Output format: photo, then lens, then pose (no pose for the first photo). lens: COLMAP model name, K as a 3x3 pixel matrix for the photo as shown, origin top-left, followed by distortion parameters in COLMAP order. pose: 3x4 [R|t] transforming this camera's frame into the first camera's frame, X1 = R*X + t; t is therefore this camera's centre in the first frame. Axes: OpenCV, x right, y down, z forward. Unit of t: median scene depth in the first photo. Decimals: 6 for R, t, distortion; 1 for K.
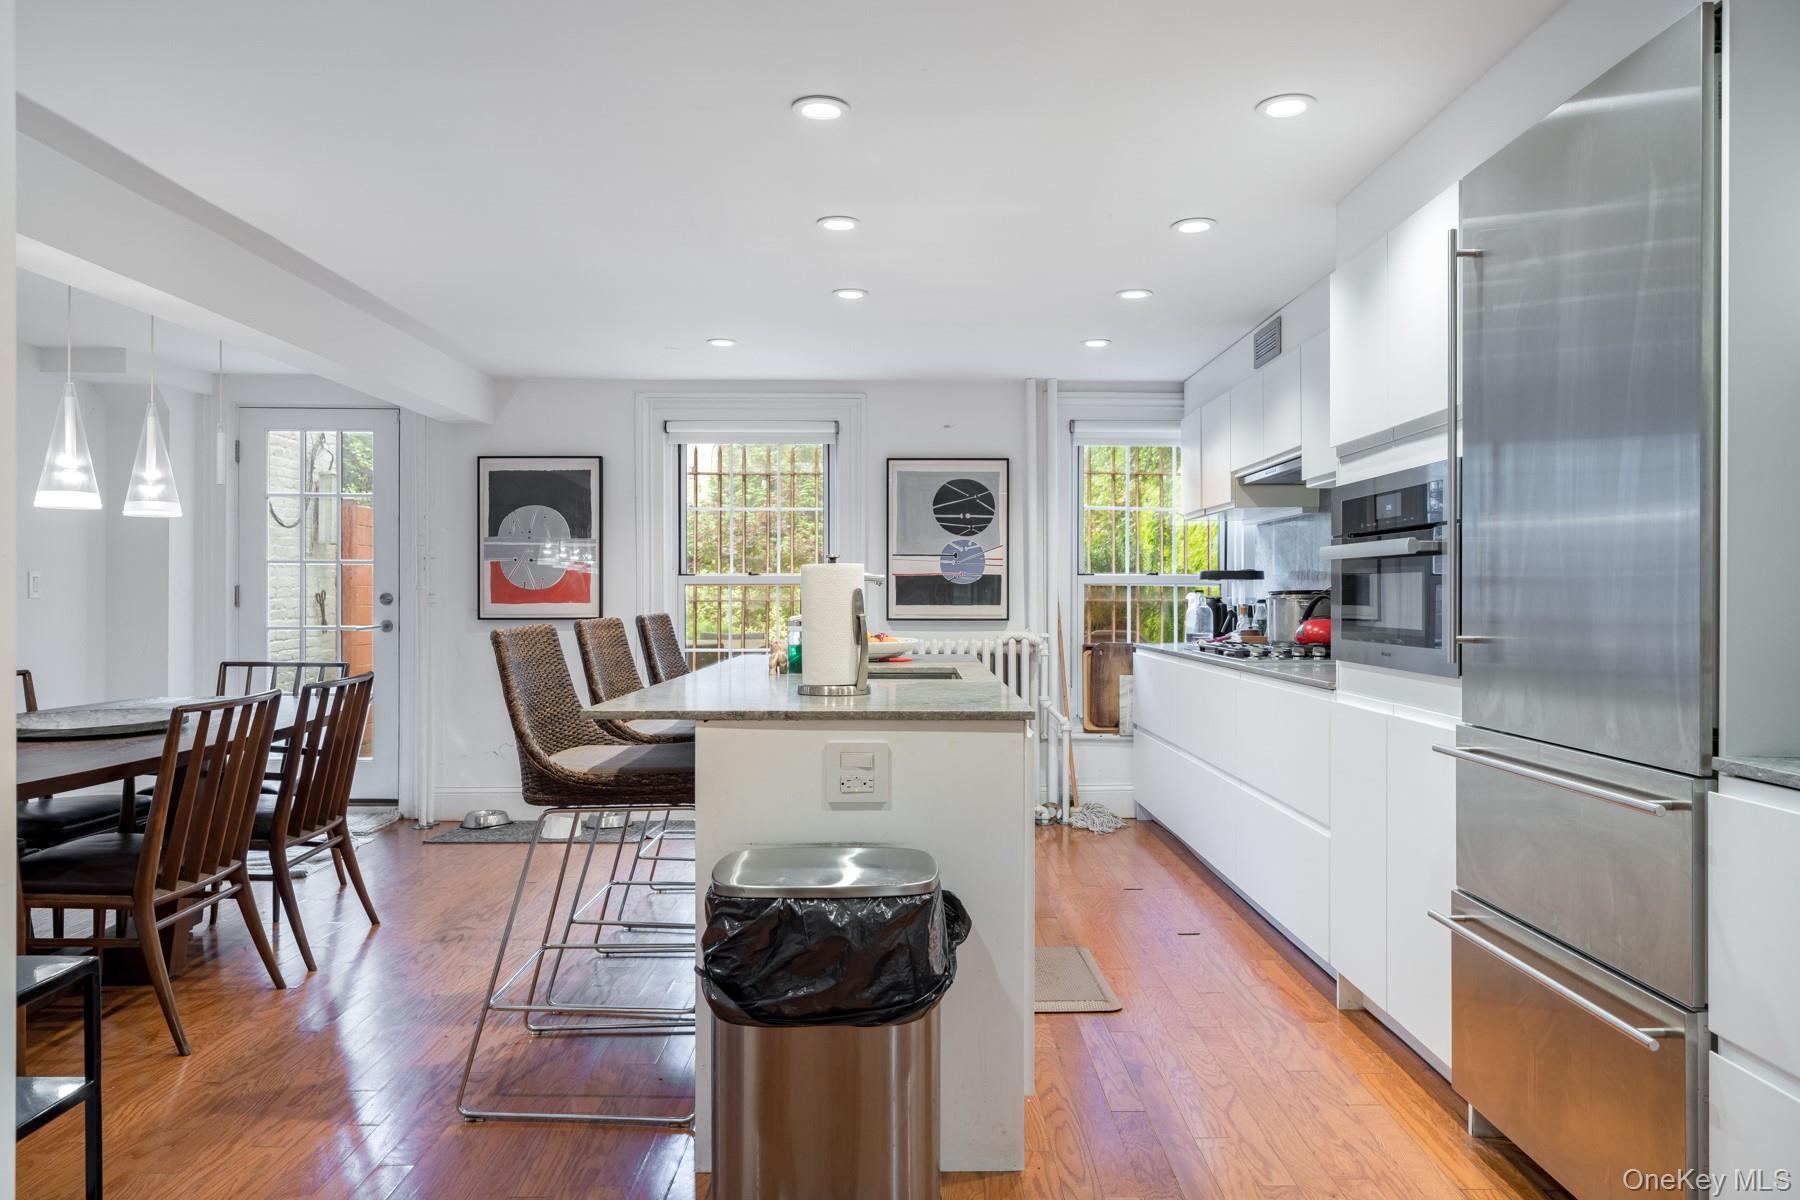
lens RADIAL K [[1206.0, 0, 900.0], [0, 1206.0, 600.0], [0, 0, 1]] dist [0.034947, 0.000519]
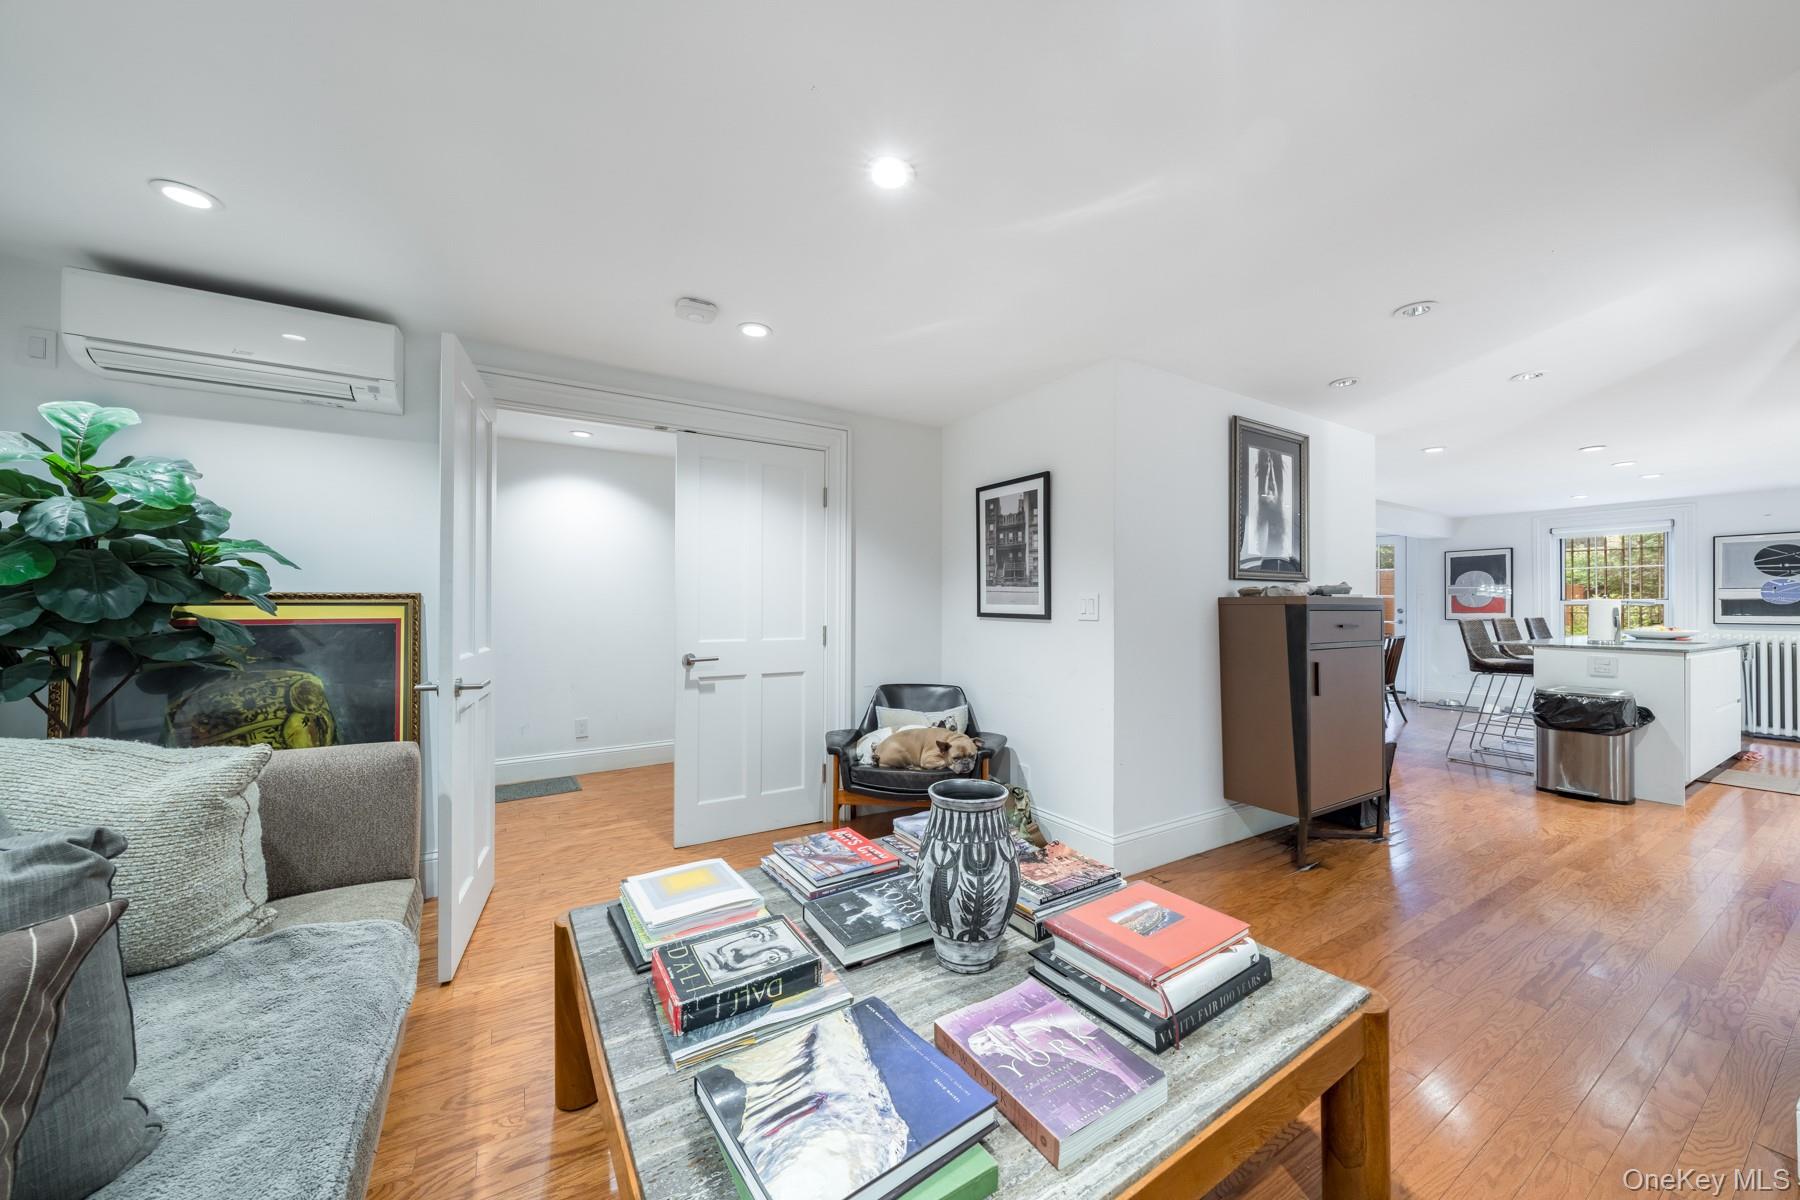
lens RADIAL K [[643.0, 0, 919.9], [0, 643.0, 606.0], [0, 0, 1]] dist [0.001580, 0.000150]
pose [[0.536126, -0.001910, -0.844136, 0.172482], [-0.004897, 0.999974, -0.005372, 0.001079], [0.844123, 0.007014, 0.536103, -0.567571]]
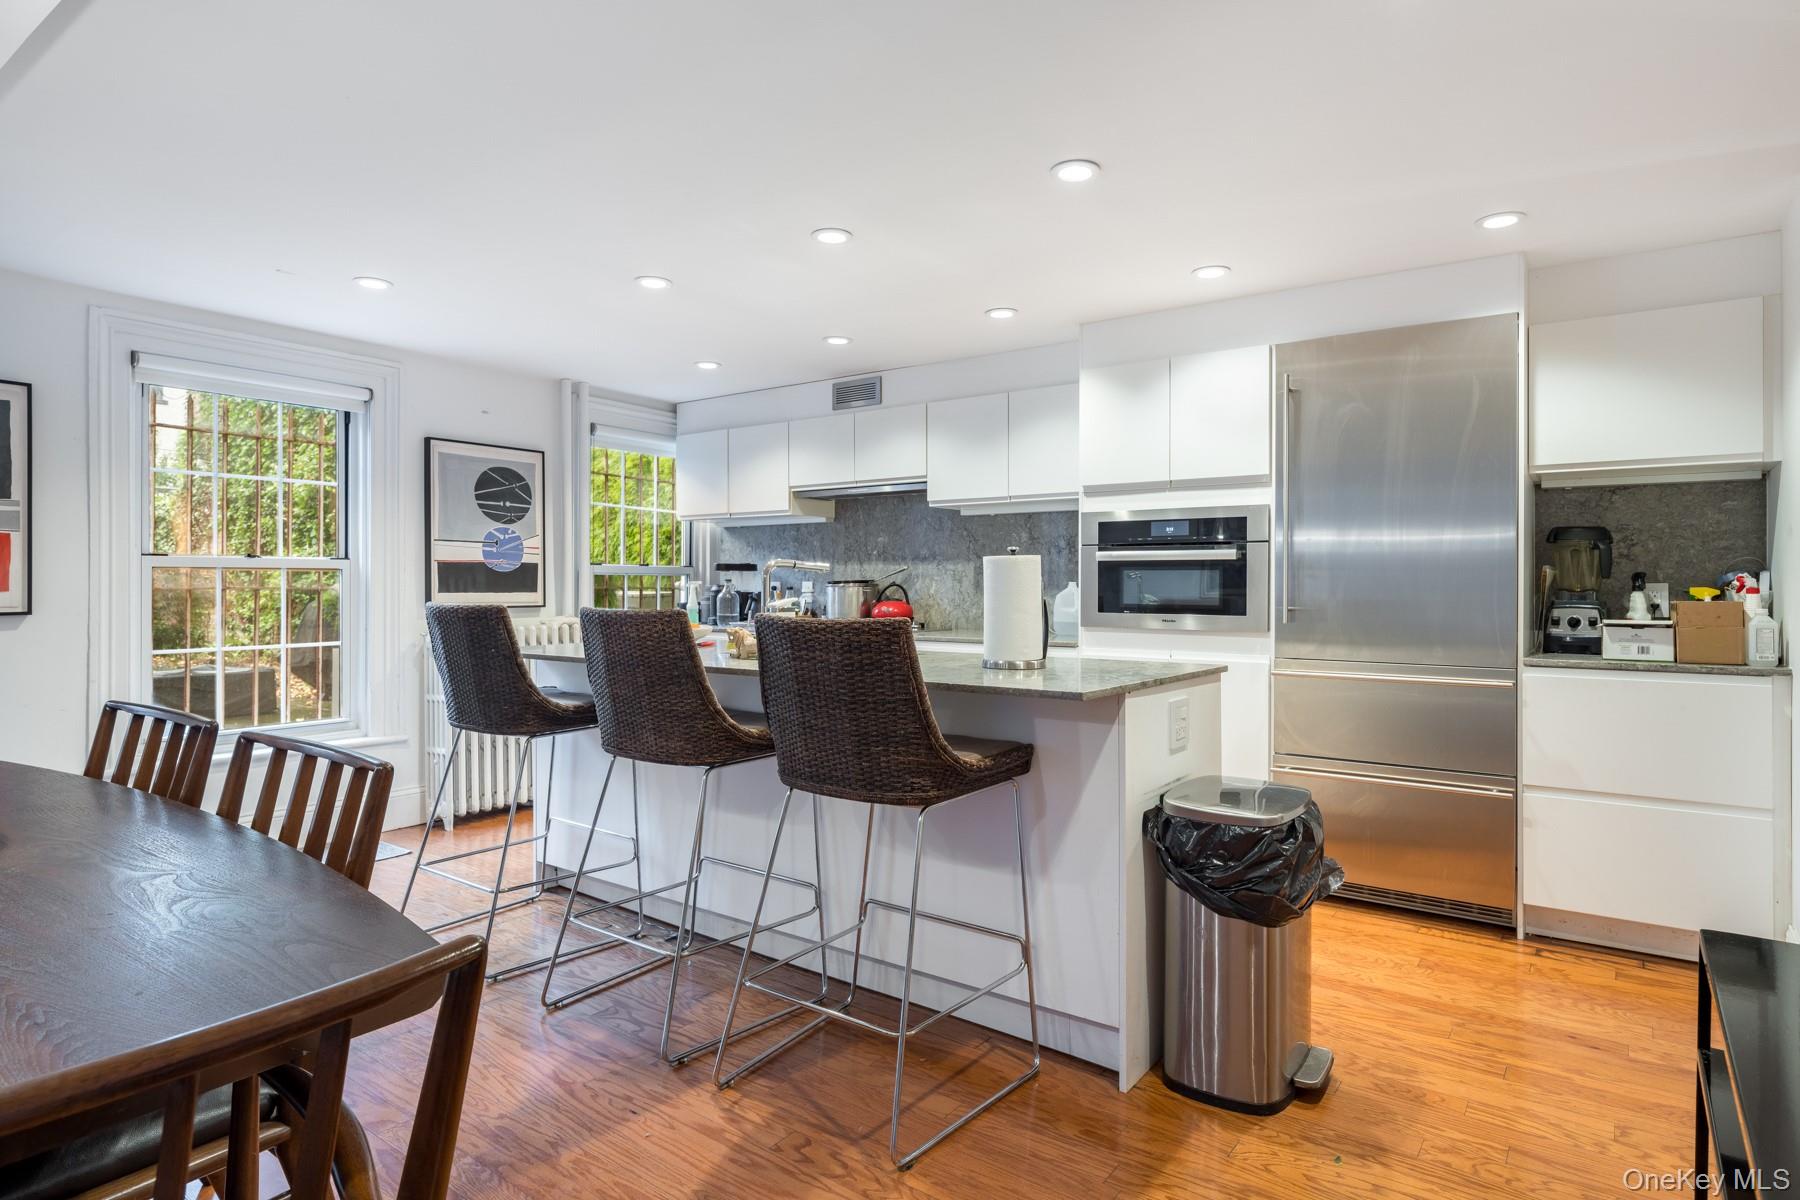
lens RADIAL K [[971.3, 0, 900.0], [0, 971.3, 600.0], [0, 0, 1]] dist [-0.002752, 0.000025]
pose [[0.592619, -0.010332, 0.805417, -0.403766], [-0.000341, 0.999914, 0.013078, -0.000284], [-0.805483, -0.008025, 0.592565, 0.254796]]
